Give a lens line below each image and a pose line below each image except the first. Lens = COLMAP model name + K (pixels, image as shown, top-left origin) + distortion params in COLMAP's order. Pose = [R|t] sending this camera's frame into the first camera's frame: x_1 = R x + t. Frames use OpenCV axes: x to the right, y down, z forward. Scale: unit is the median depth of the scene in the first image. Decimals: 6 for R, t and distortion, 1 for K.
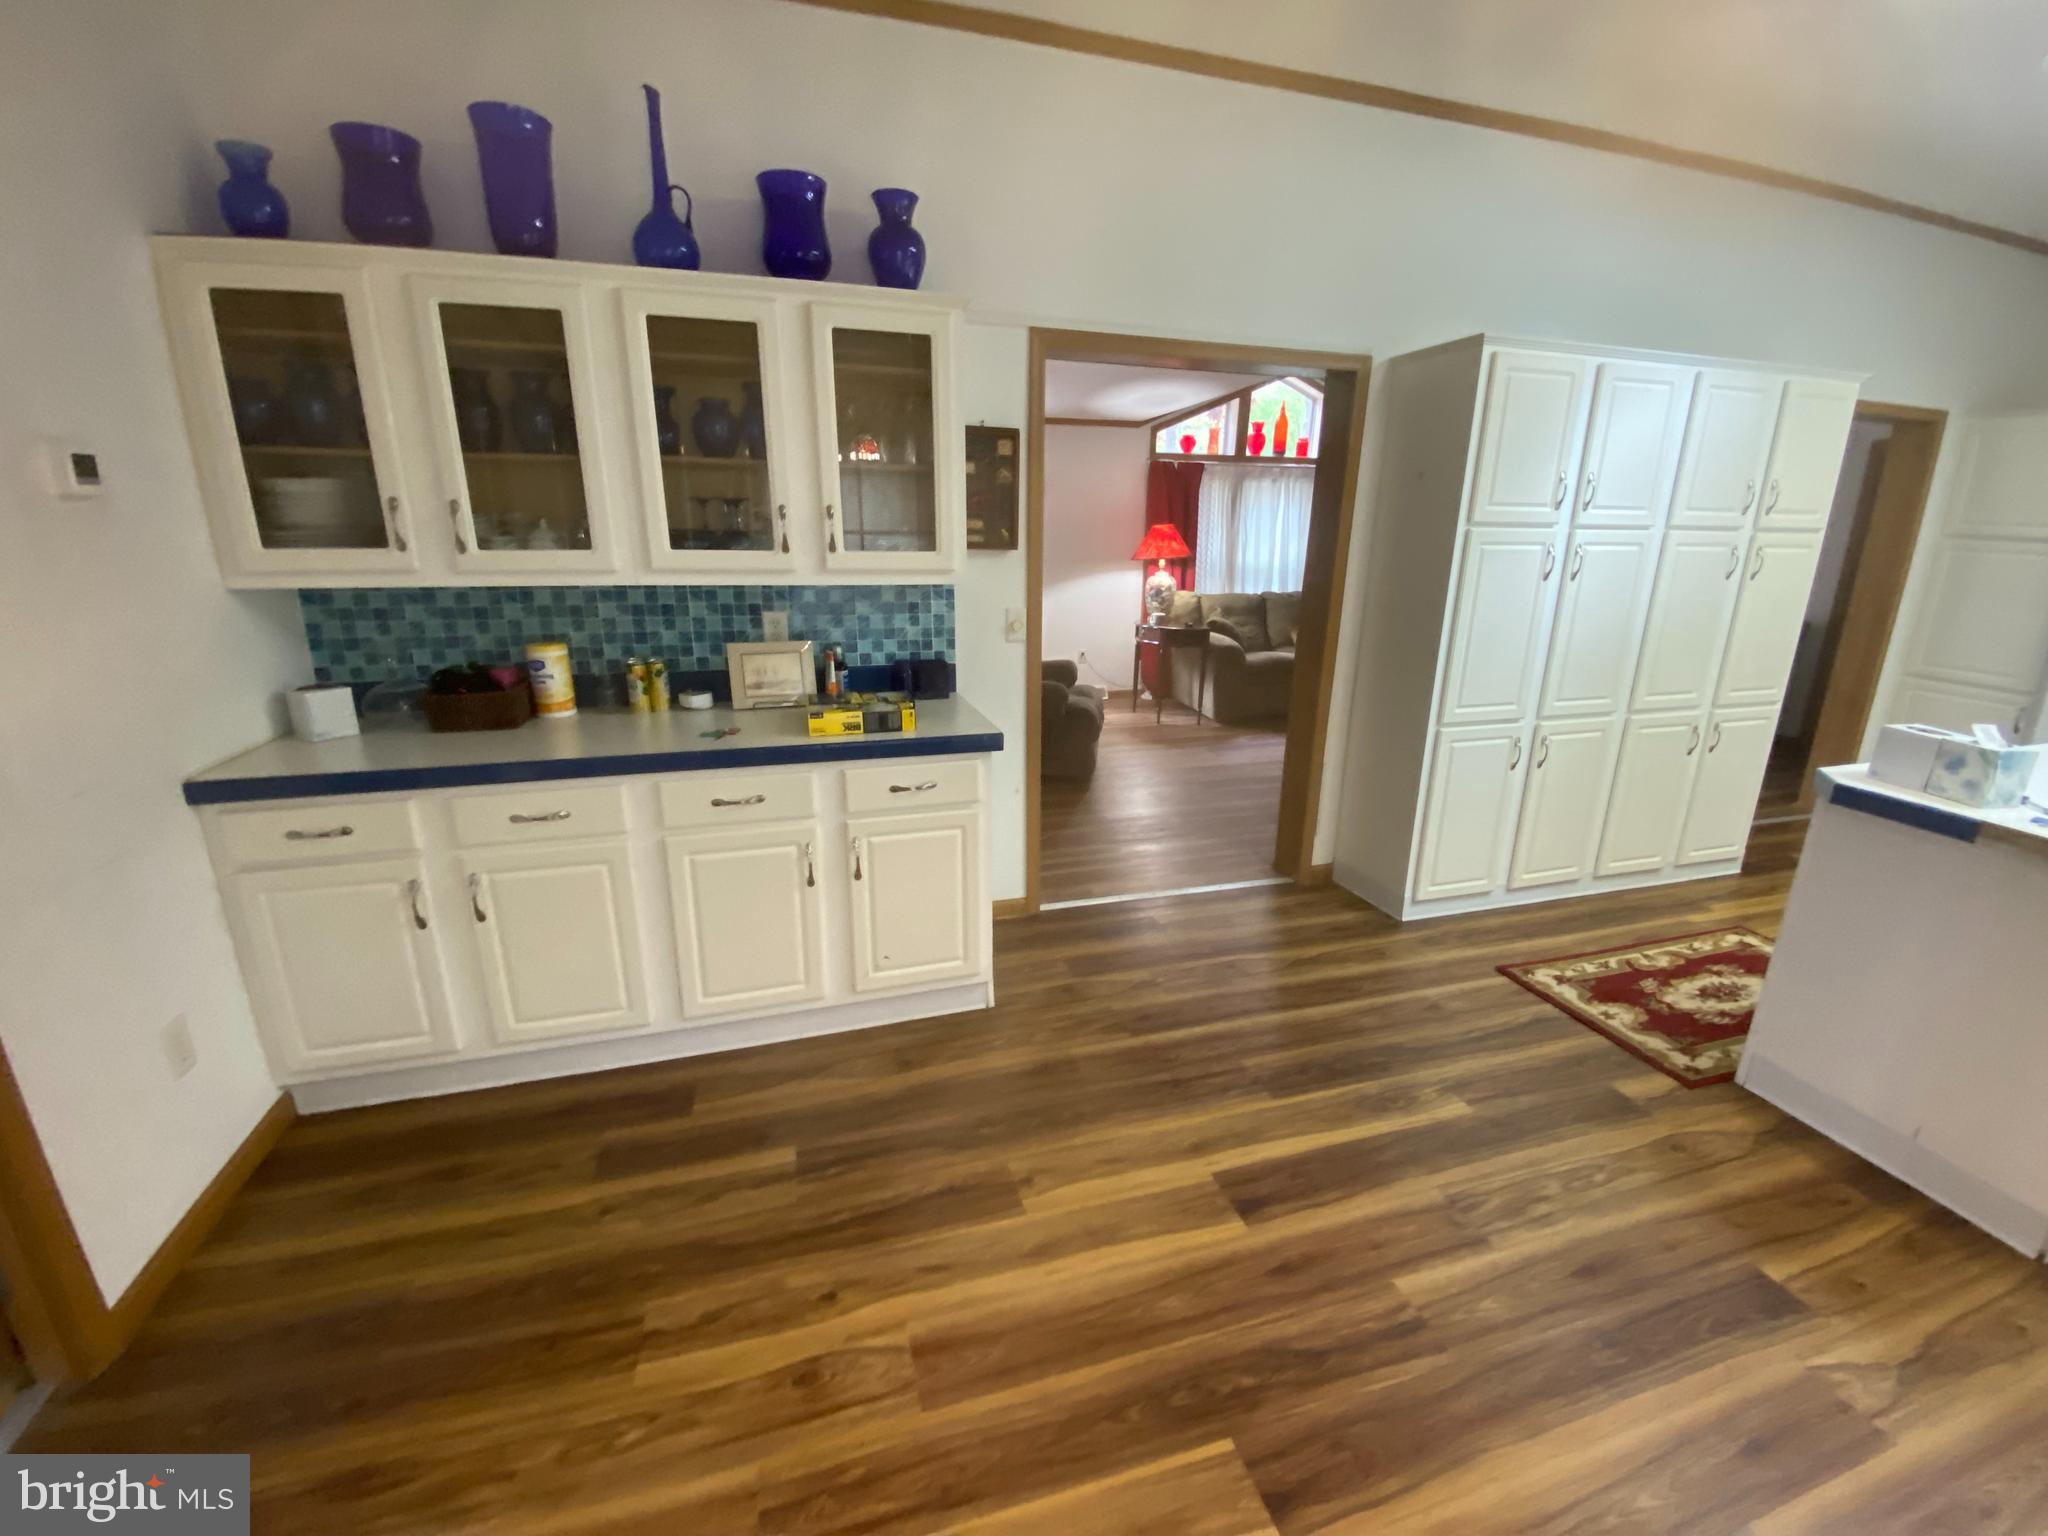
lens RADIAL K [[825.7, 0, 1026.6], [0, 825.7, 770.3], [0, 0, 1]] dist [0.034702, -0.029987]
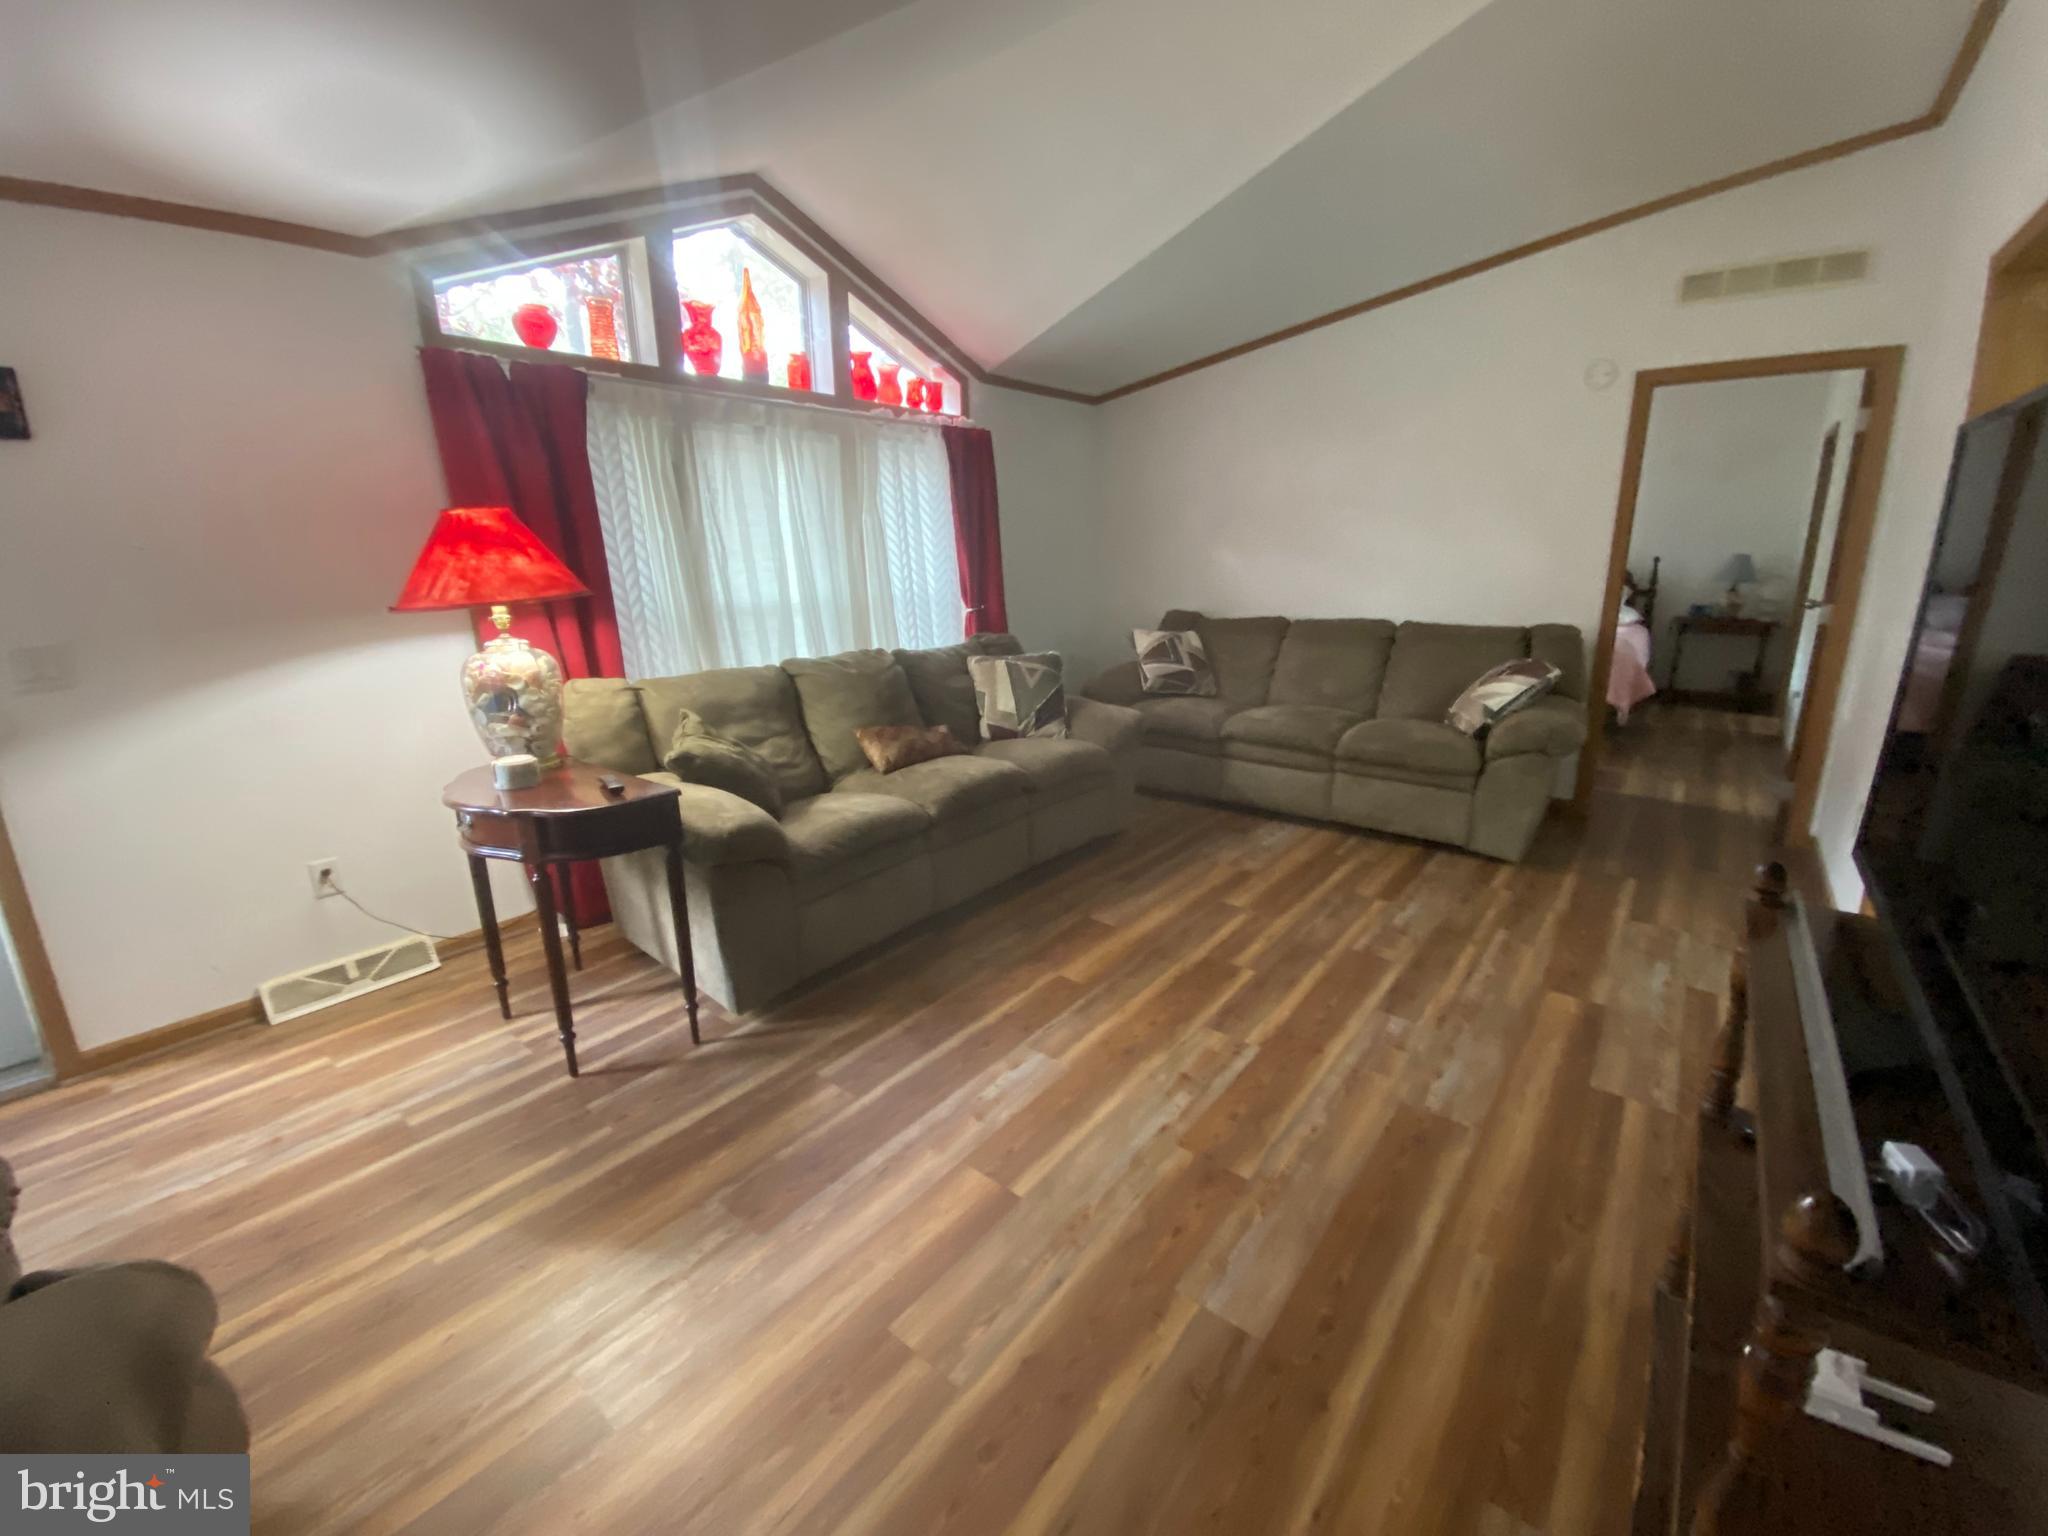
lens RADIAL K [[856.5, 0, 1036.4], [0, 856.5, 742.9], [0, 0, 1]] dist [0.027120, -0.019172]
pose [[0.816491, -0.153640, 0.556540, 0.312417], [0.190250, 0.981702, -0.008101, -0.341479], [-0.545112, 0.112496, 0.830781, 1.307409]]
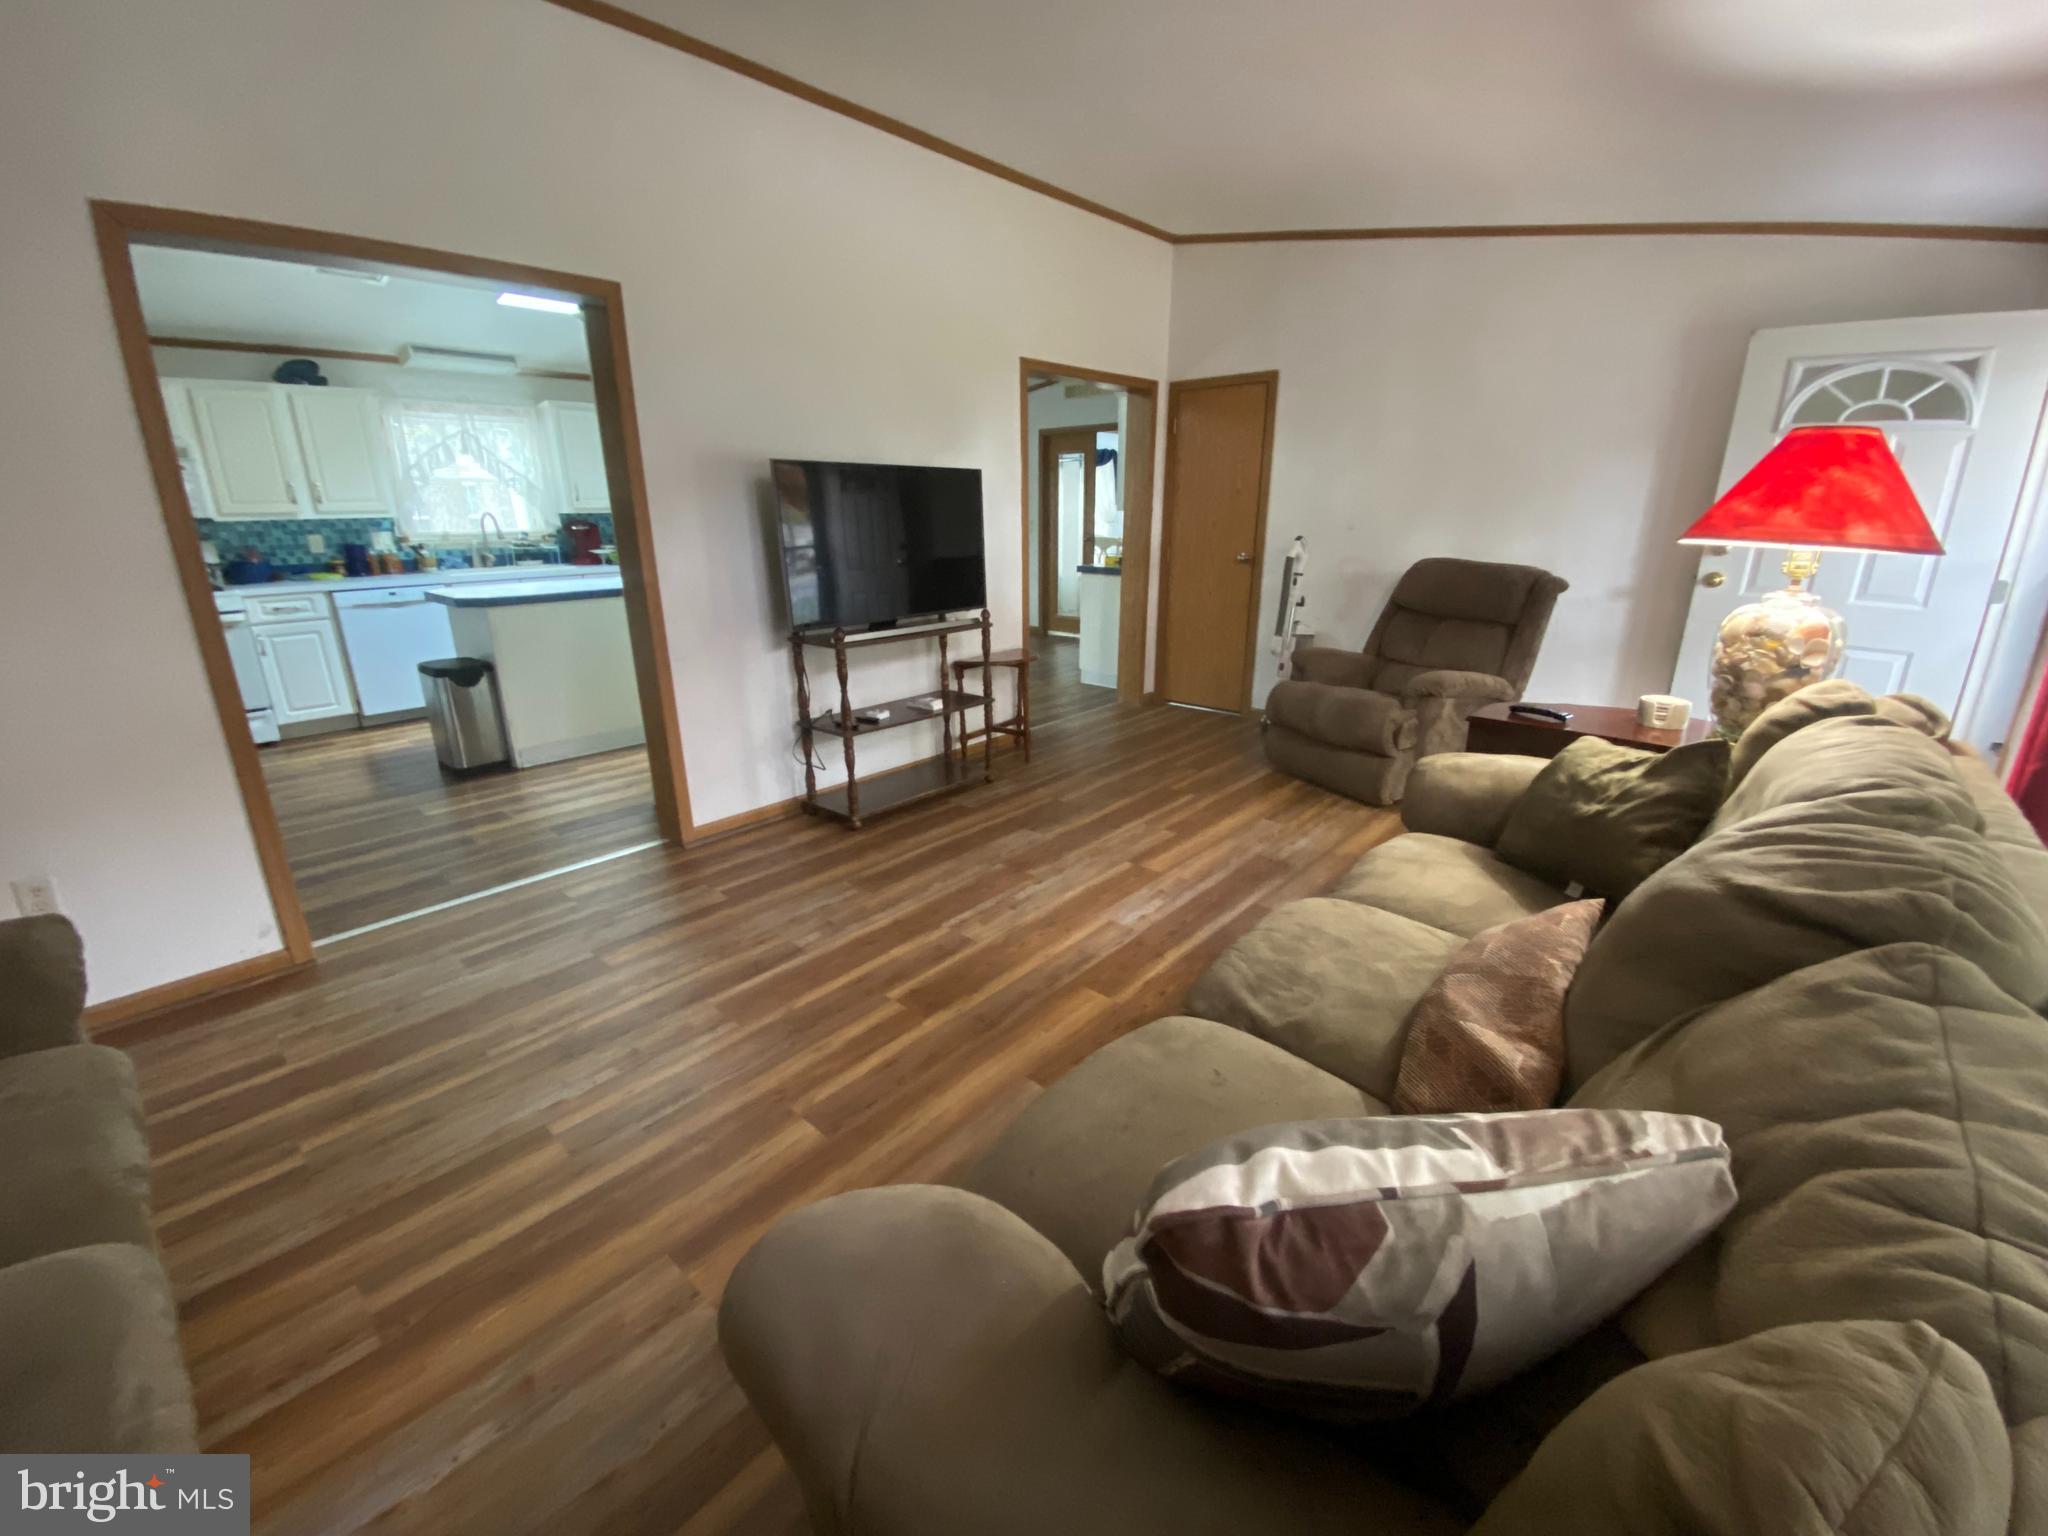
lens RADIAL K [[827.0, 0, 1021.5], [0, 827.0, 771.7], [0, 0, 1]] dist [0.016307, -0.017513]
pose [[-0.849684, 0.153809, -0.504362, 1.293908], [-0.154880, 0.841520, 0.517549, -0.685343], [0.504034, 0.517868, -0.691204, 2.545101]]
